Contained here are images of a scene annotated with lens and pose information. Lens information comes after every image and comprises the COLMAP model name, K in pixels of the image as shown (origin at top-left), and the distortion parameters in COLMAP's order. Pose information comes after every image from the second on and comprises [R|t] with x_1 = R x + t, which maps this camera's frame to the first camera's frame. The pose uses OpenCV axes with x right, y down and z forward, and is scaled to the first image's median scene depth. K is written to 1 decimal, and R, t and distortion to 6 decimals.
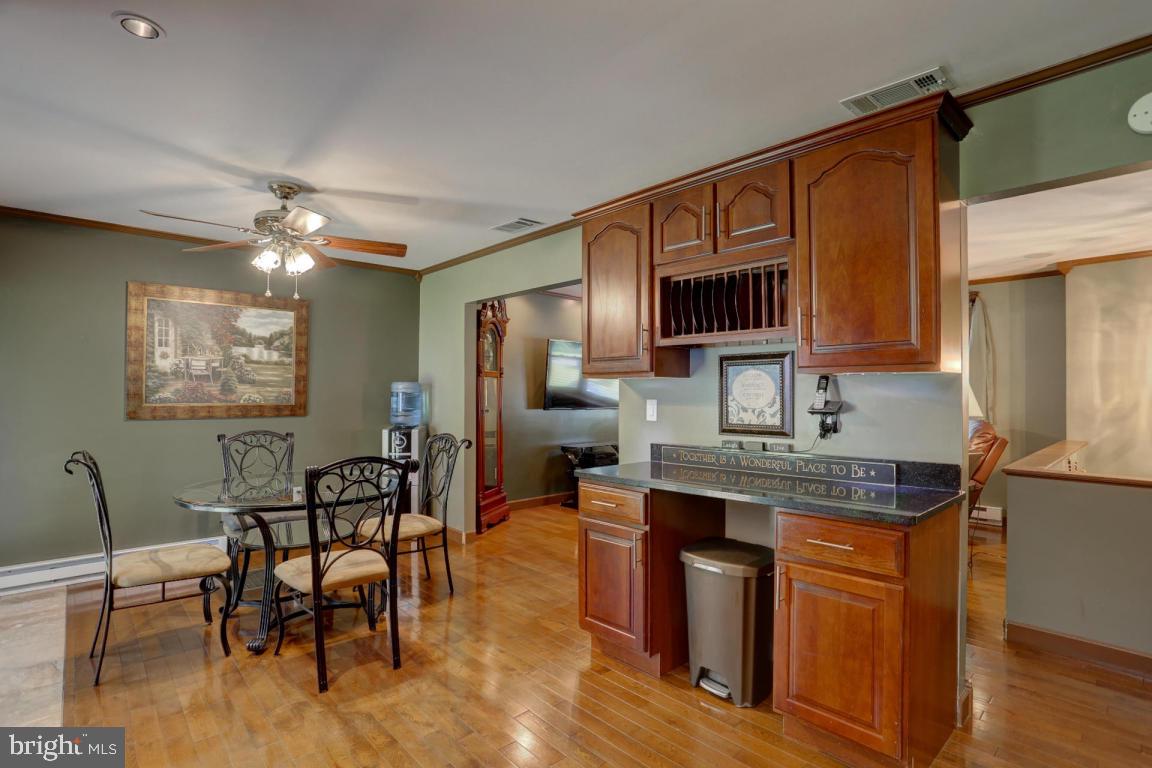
lens RADIAL K [[562.8, 0, 569.0], [0, 562.8, 388.6], [0, 0, 1]] dist [-0.063725, 0.019659]
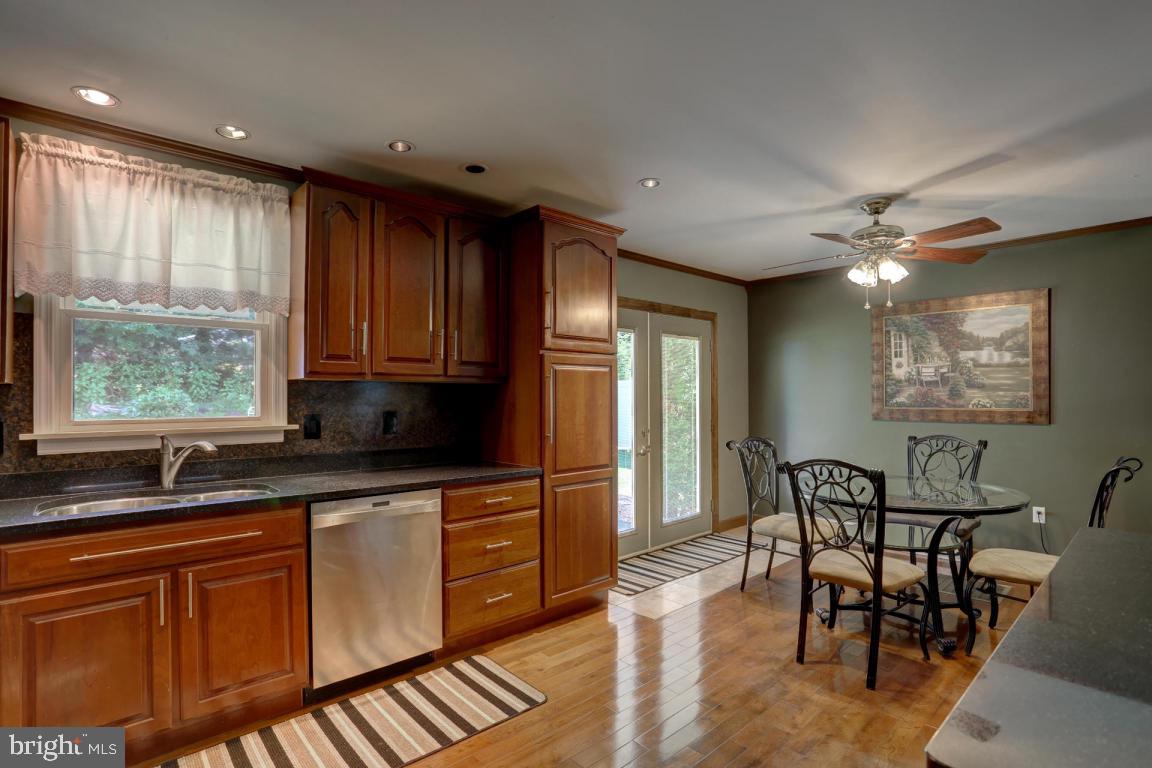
lens RADIAL K [[562.8, 0, 584.0], [0, 562.8, 390.6], [0, 0, 1]] dist [-0.063725, 0.019659]
pose [[0.005960, -0.013725, -0.999888, 0.397122], [0.008584, 0.999870, -0.013674, 0.002735], [0.999945, -0.008502, 0.006077, 0.319599]]
